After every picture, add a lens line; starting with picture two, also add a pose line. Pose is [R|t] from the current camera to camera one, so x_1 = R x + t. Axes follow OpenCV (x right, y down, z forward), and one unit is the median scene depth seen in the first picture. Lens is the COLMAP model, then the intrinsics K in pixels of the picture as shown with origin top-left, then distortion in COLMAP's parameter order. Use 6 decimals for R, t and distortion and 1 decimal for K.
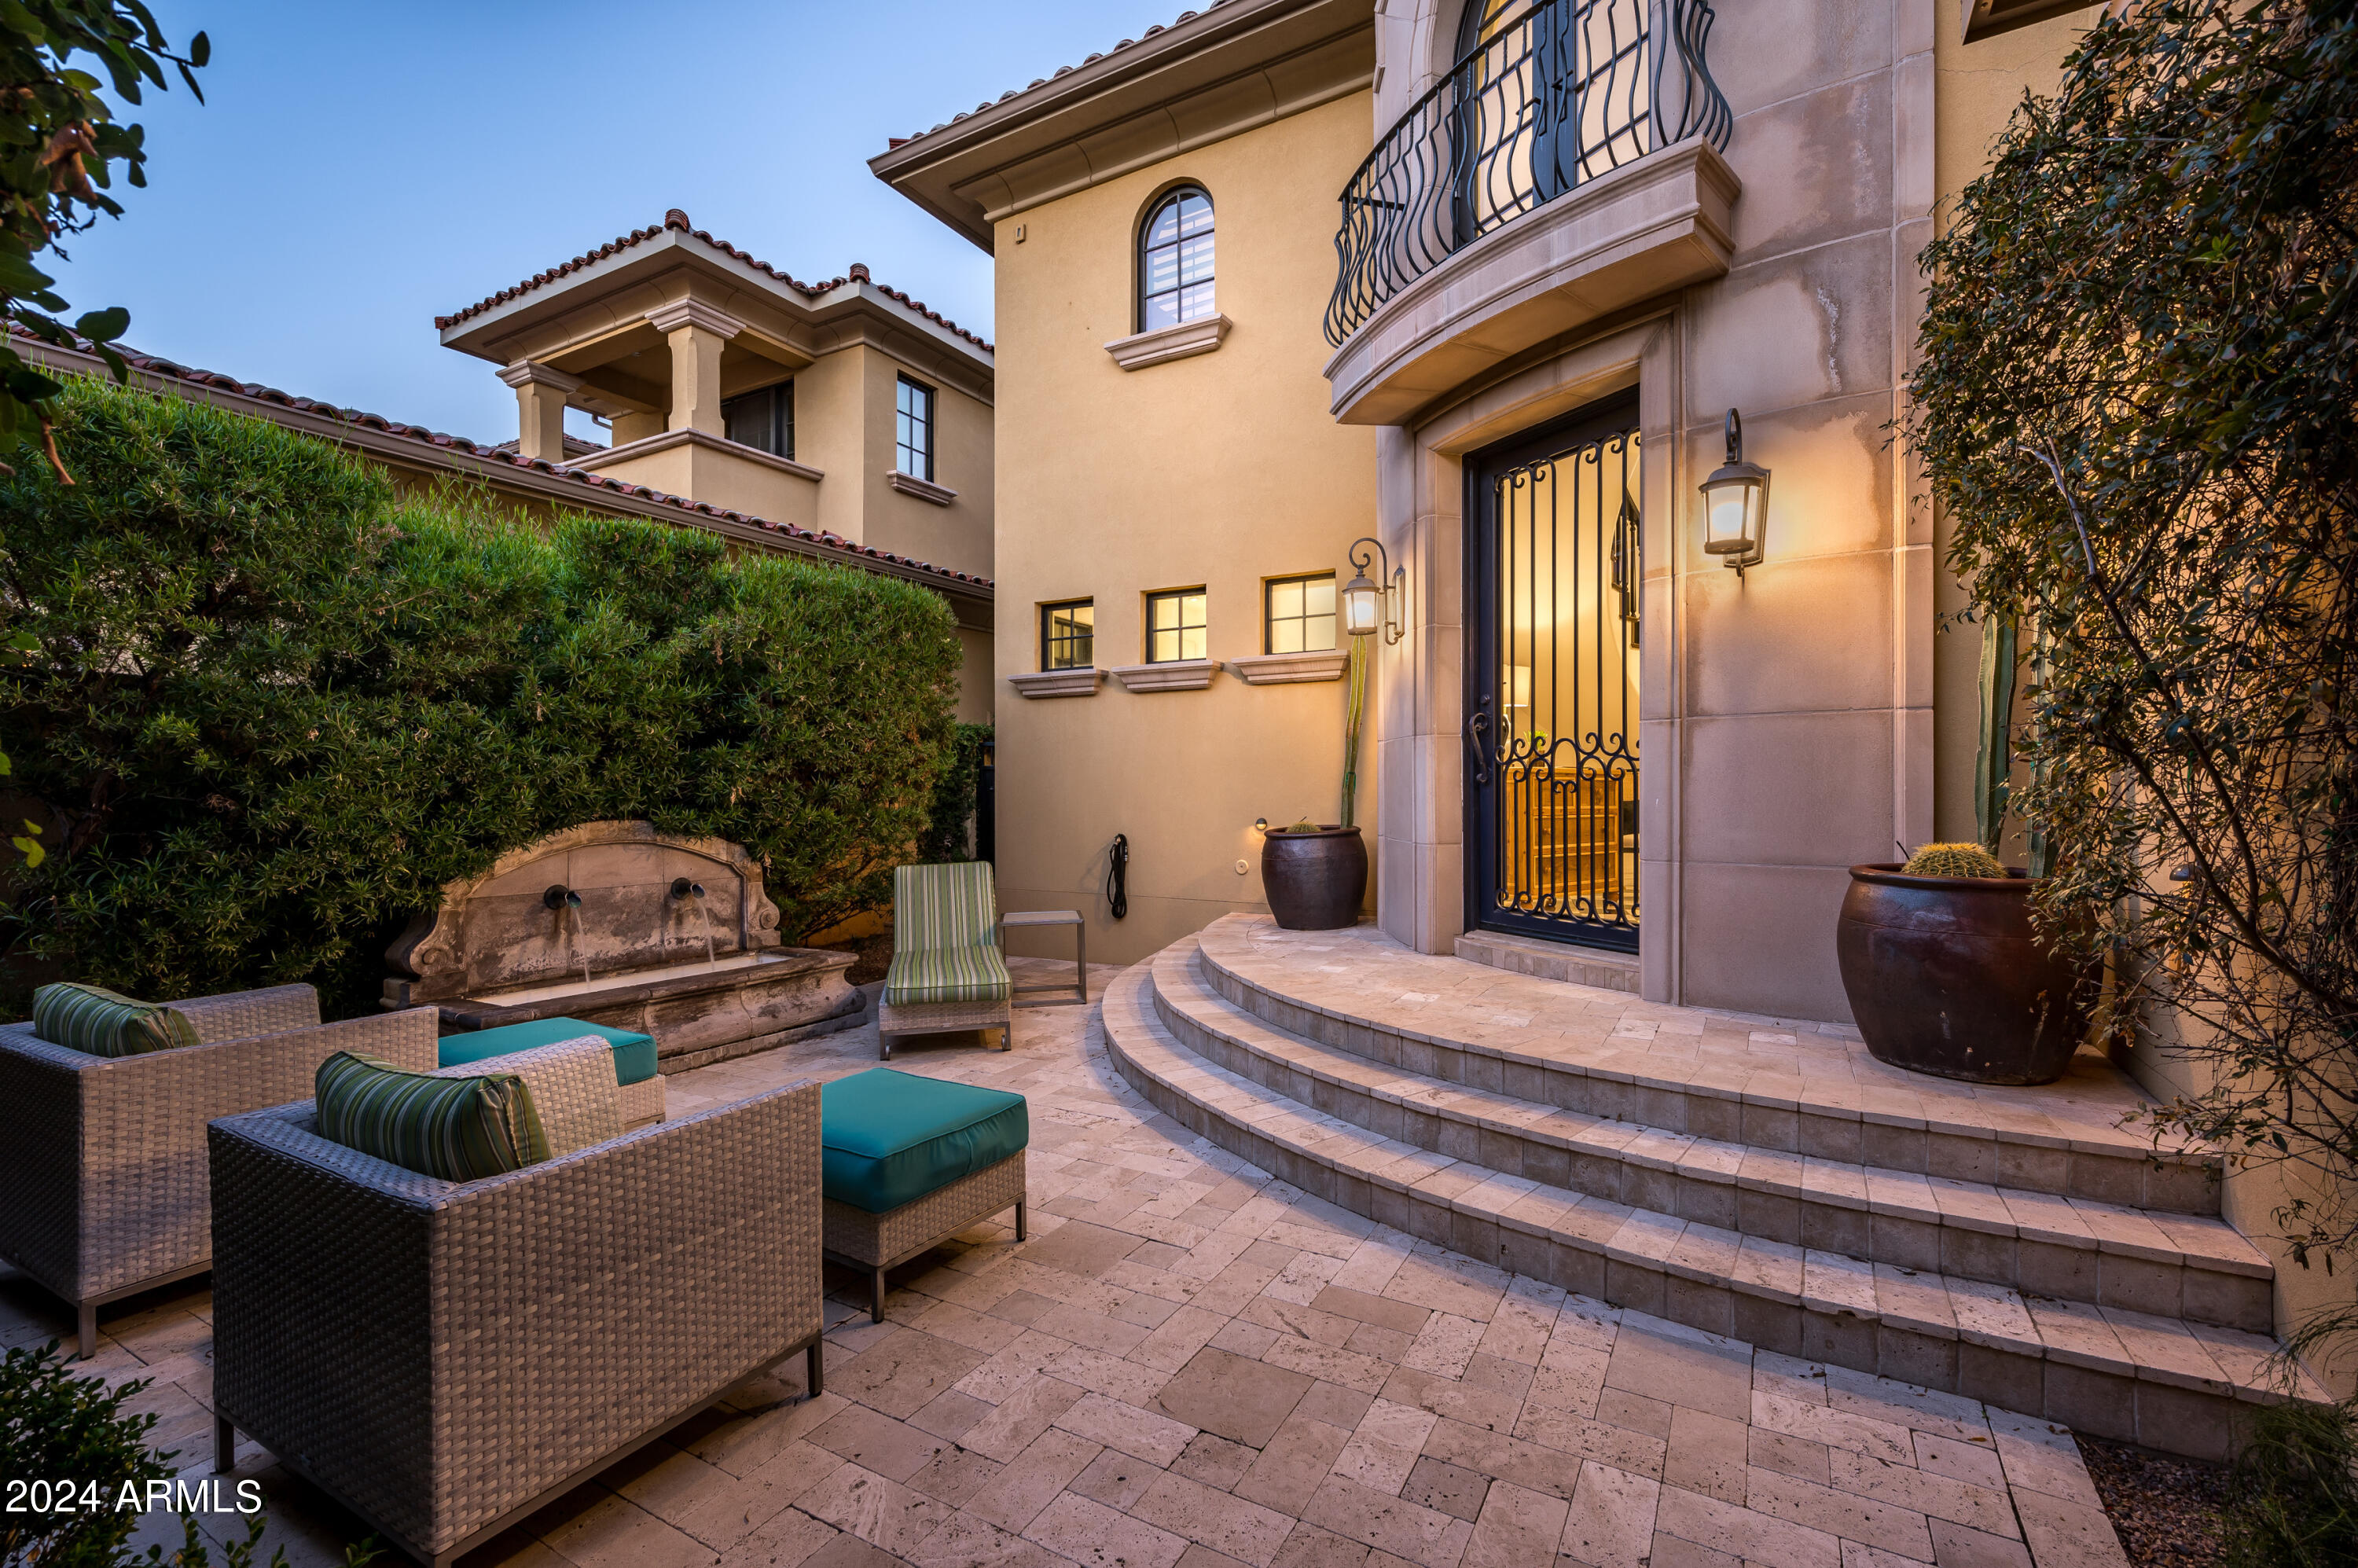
lens RADIAL K [[1020.2, 0, 1179.9], [0, 1020.2, 791.6], [0, 0, 1]] dist [0.002533, 0.000231]
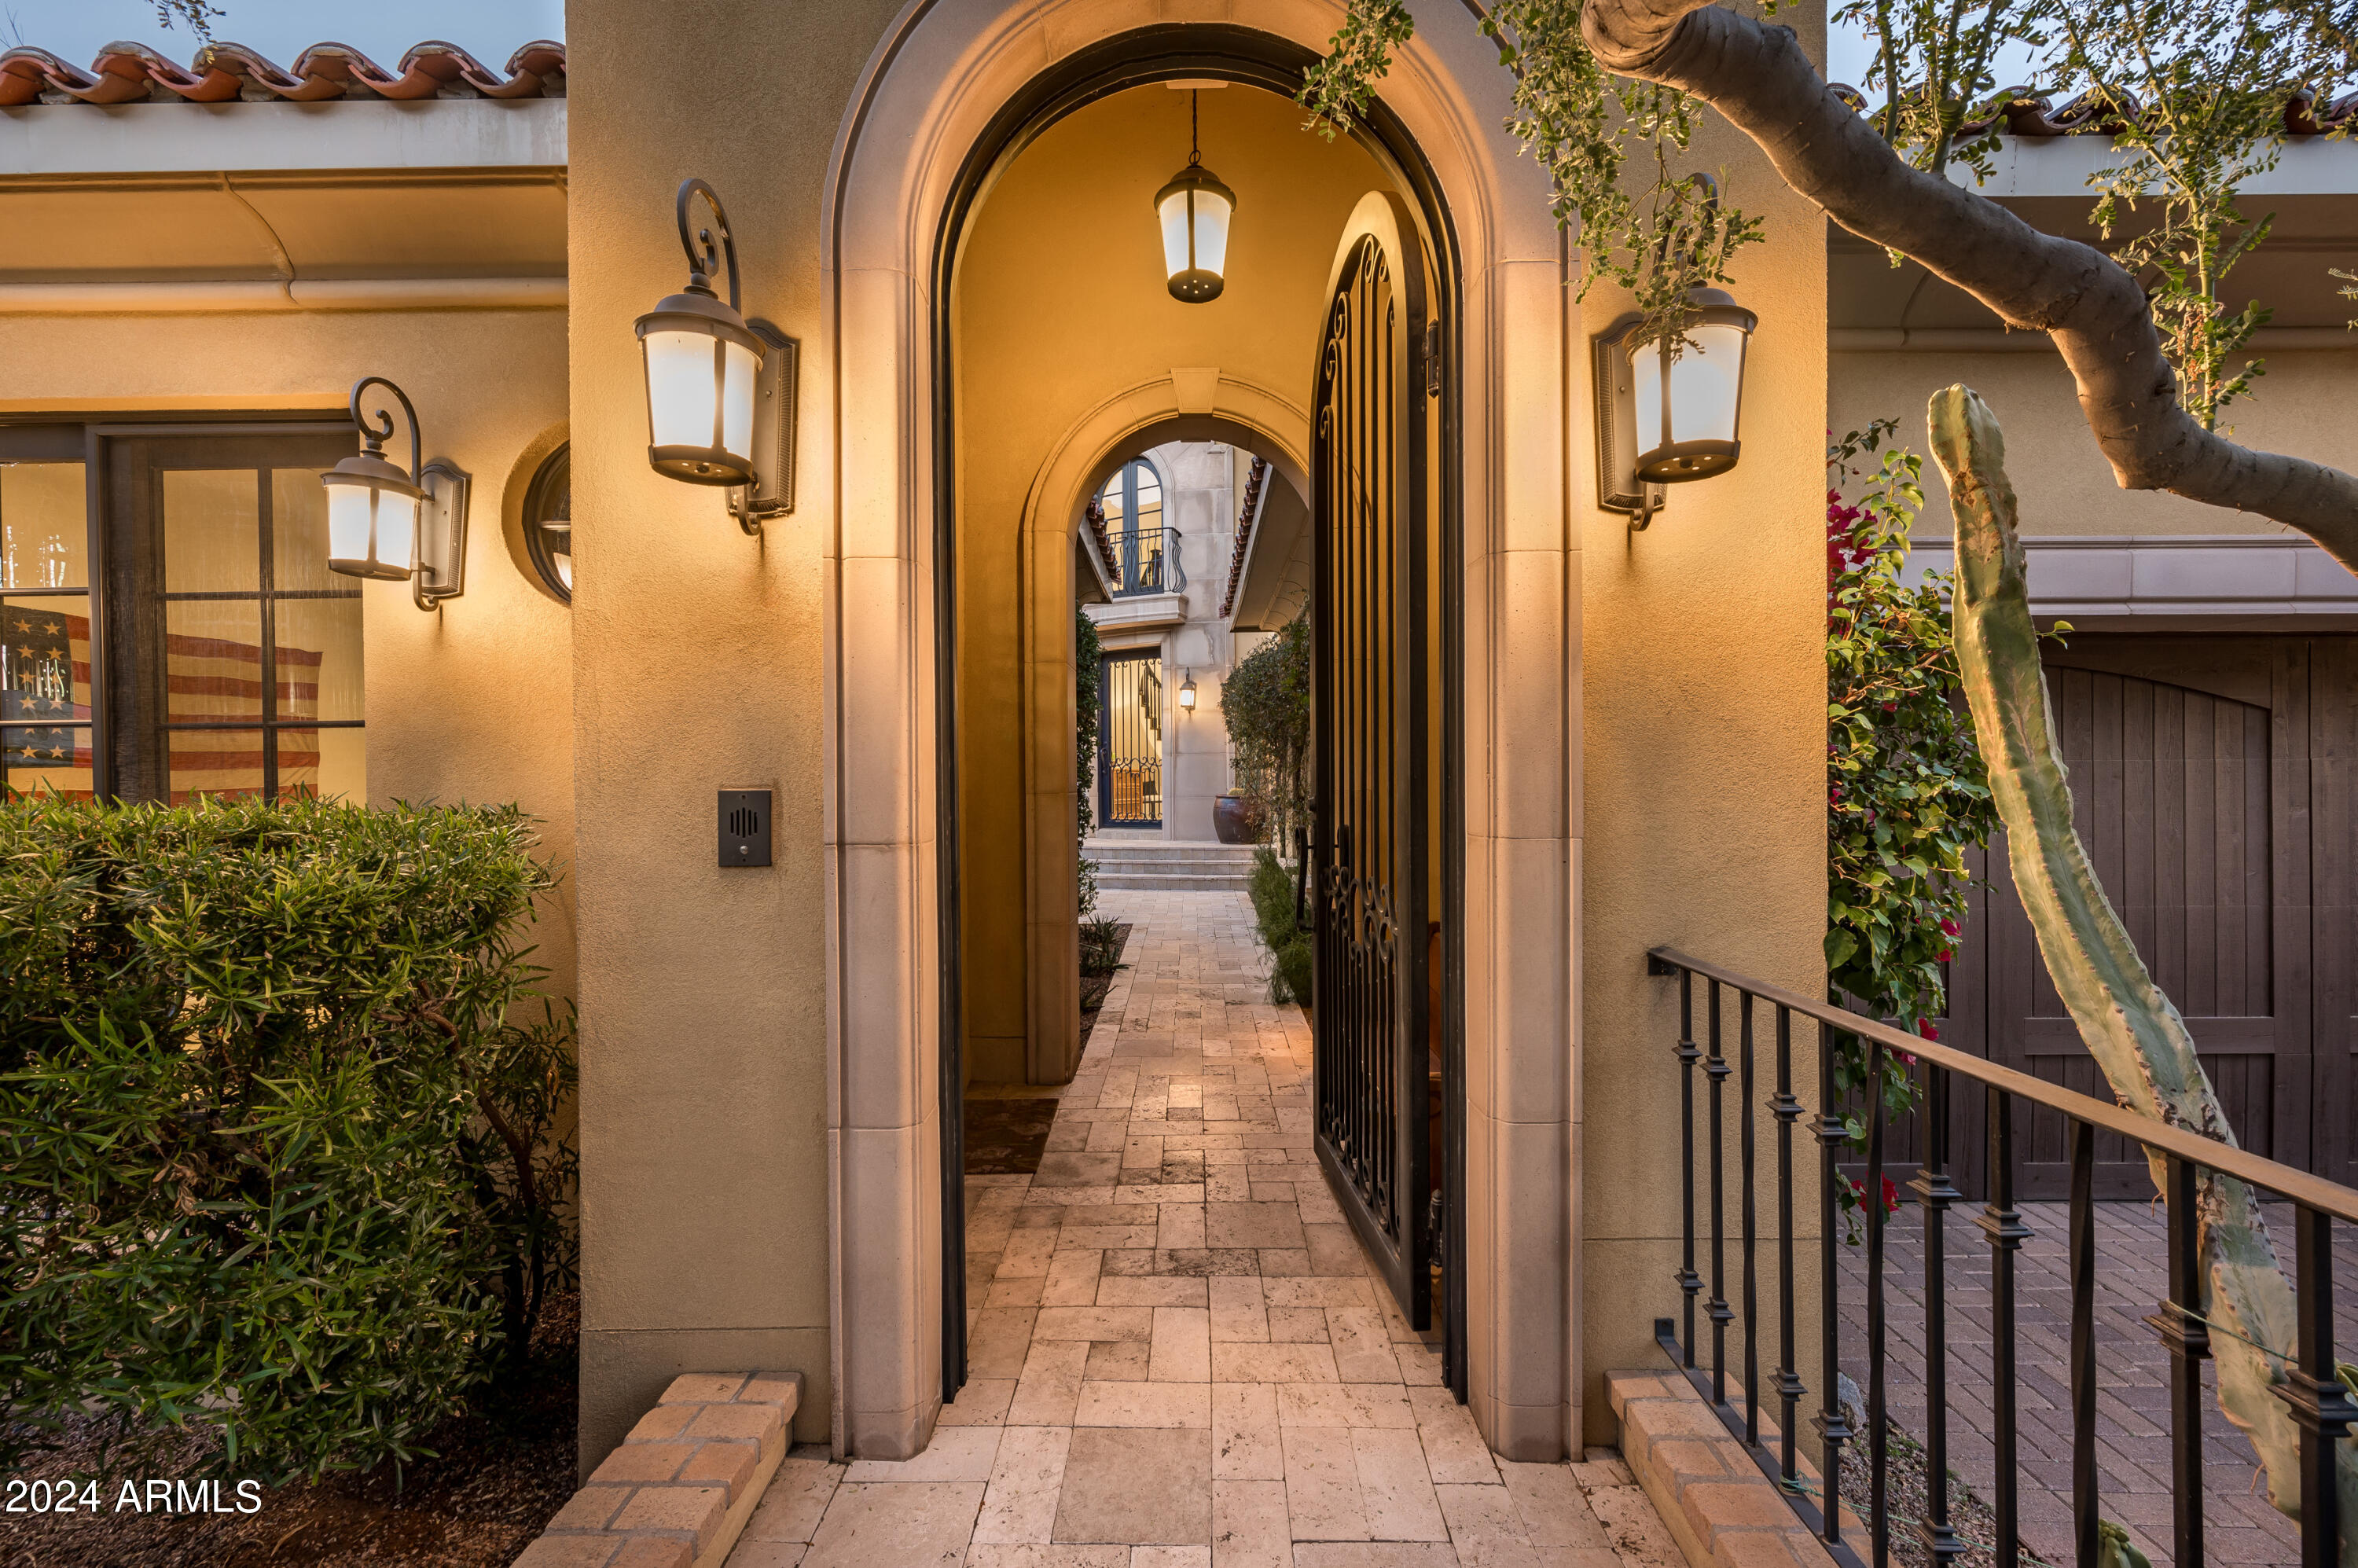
lens RADIAL K [[1020.2, 0, 1177.5], [0, 1020.2, 779.6], [0, 0, 1]] dist [0.002533, 0.000231]
pose [[0.869611, -0.003398, 0.493726, -1.156964], [0.004464, 0.999990, -0.000980, 0.014785], [-0.493717, 0.003056, 0.869617, -1.924778]]
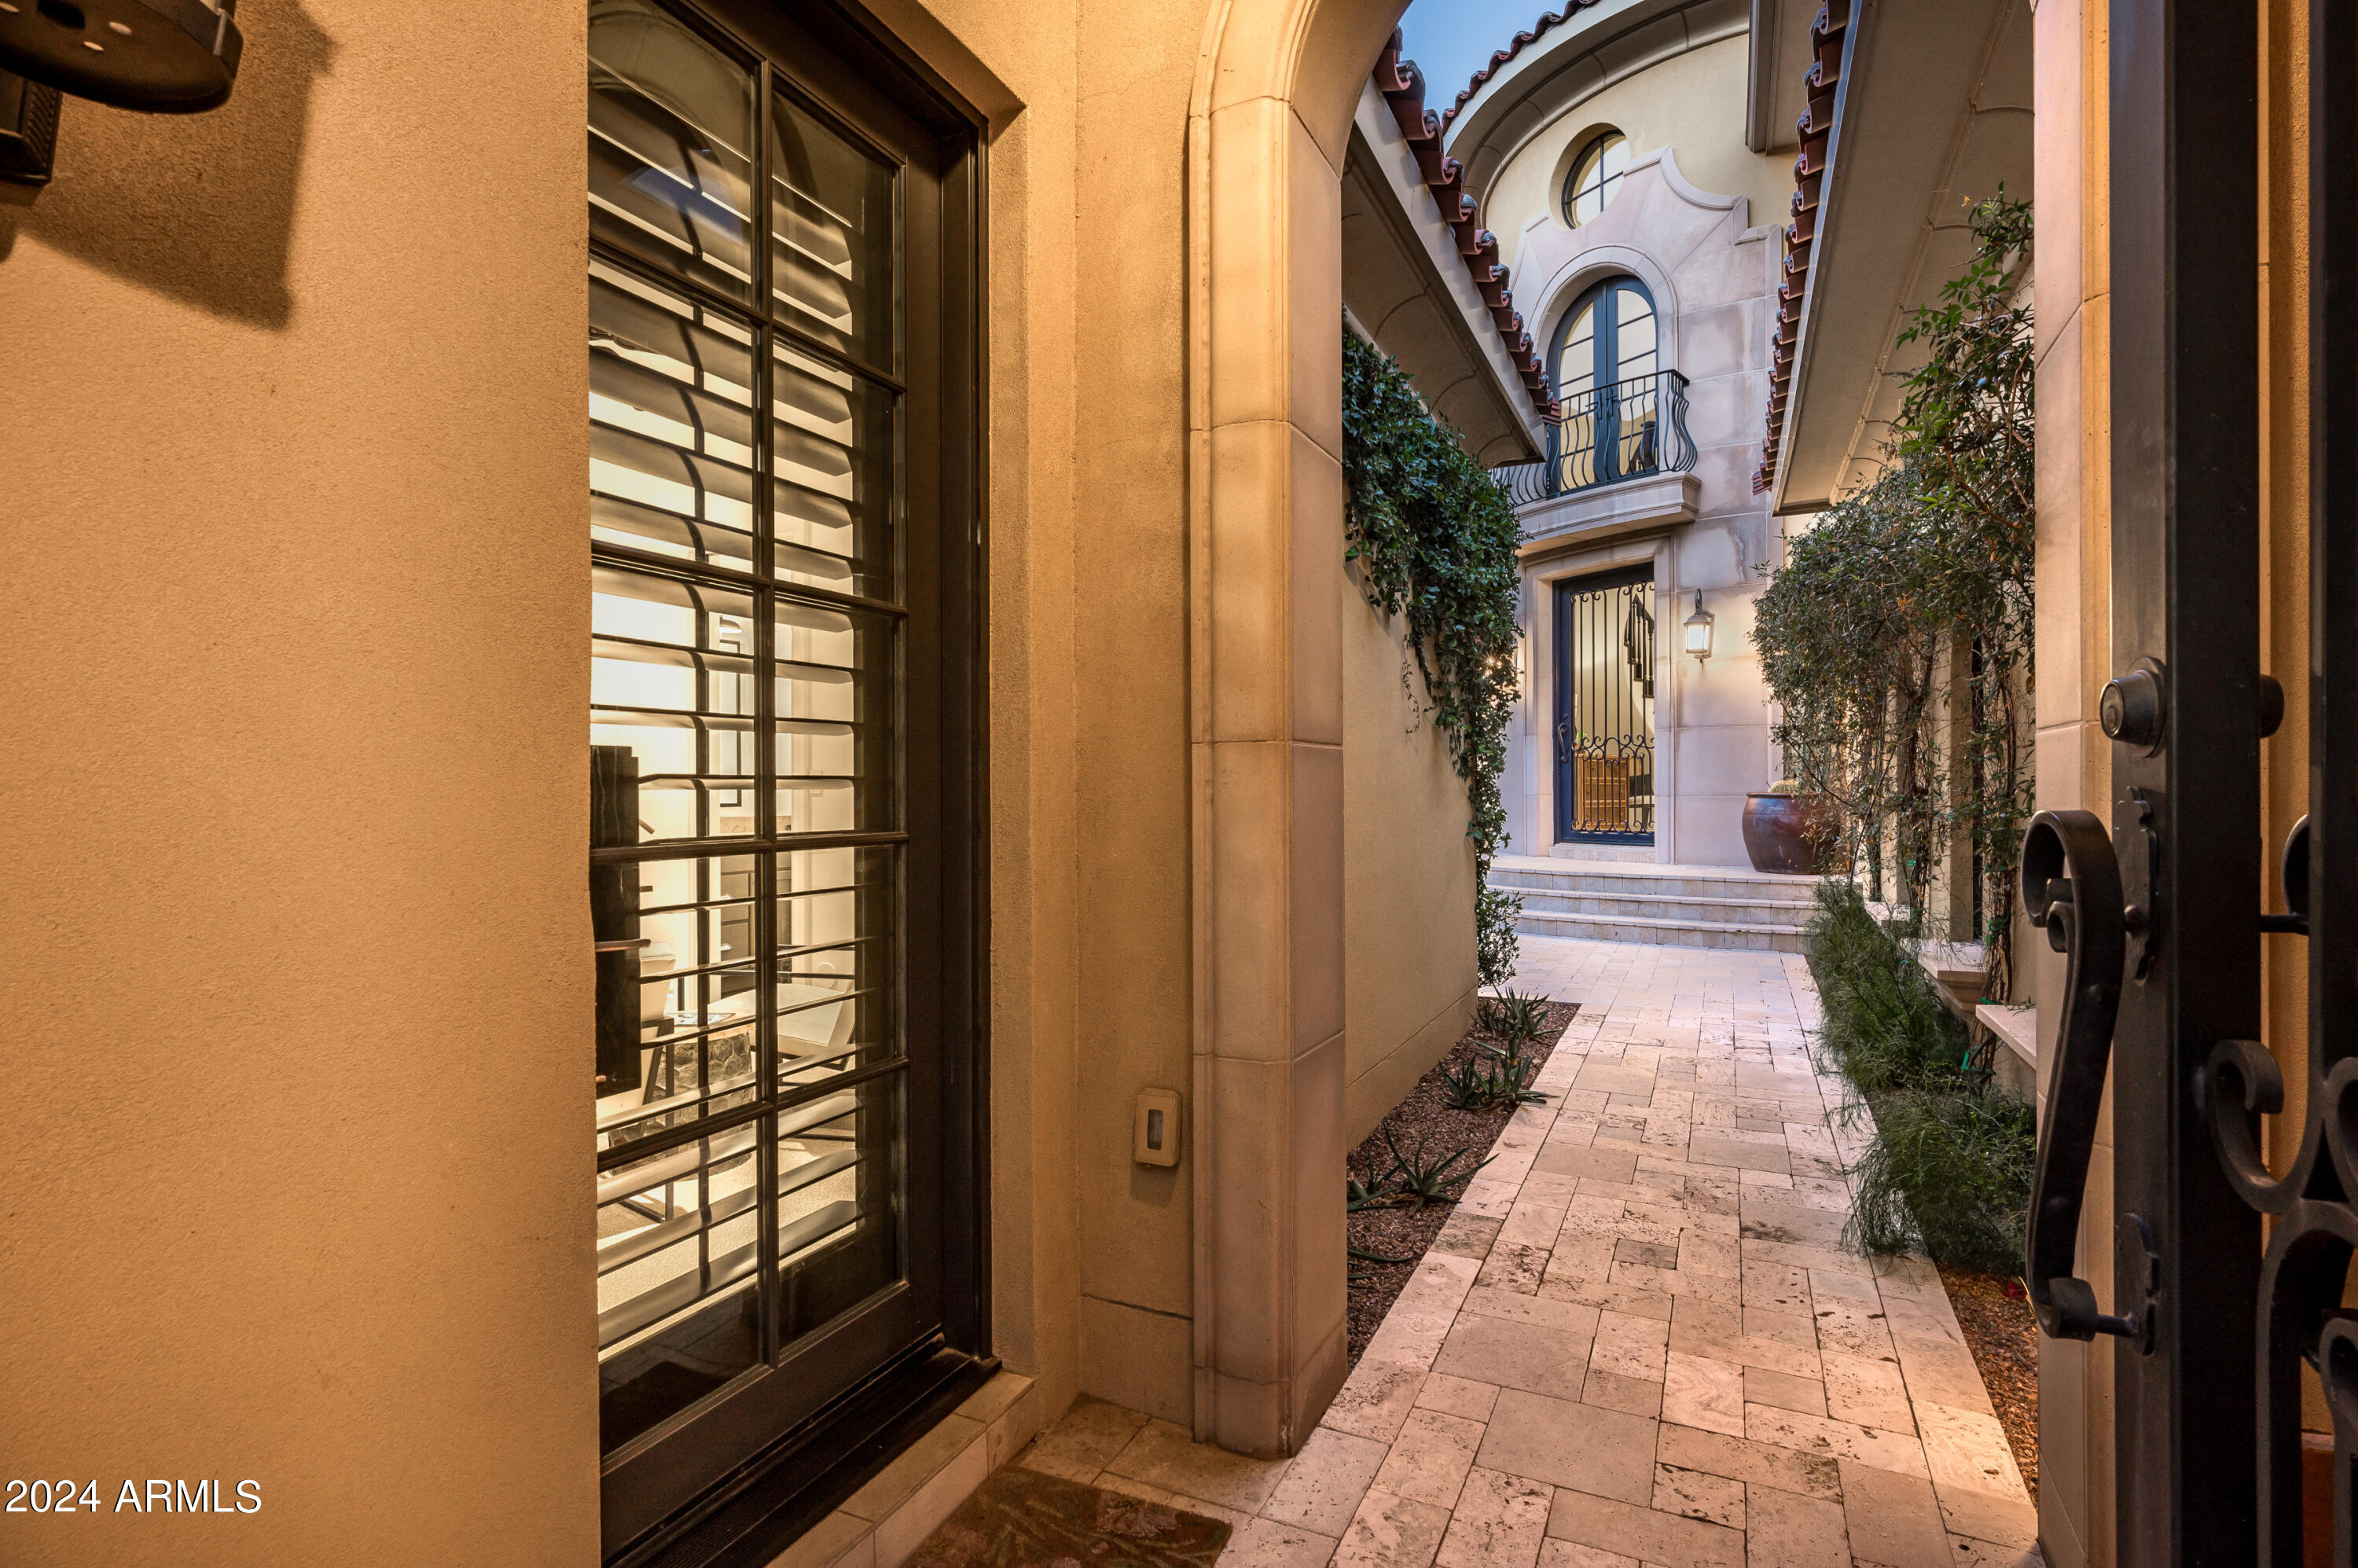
lens RADIAL K [[1156.3, 0, 1172.7], [0, 1156.3, 797.3], [0, 0, 1]] dist [-0.003920, -0.001068]
pose [[0.996724, -0.003797, 0.080794, -0.750431], [0.003334, 0.999977, 0.005856, 0.054167], [-0.080814, -0.005567, 0.996714, -1.322518]]
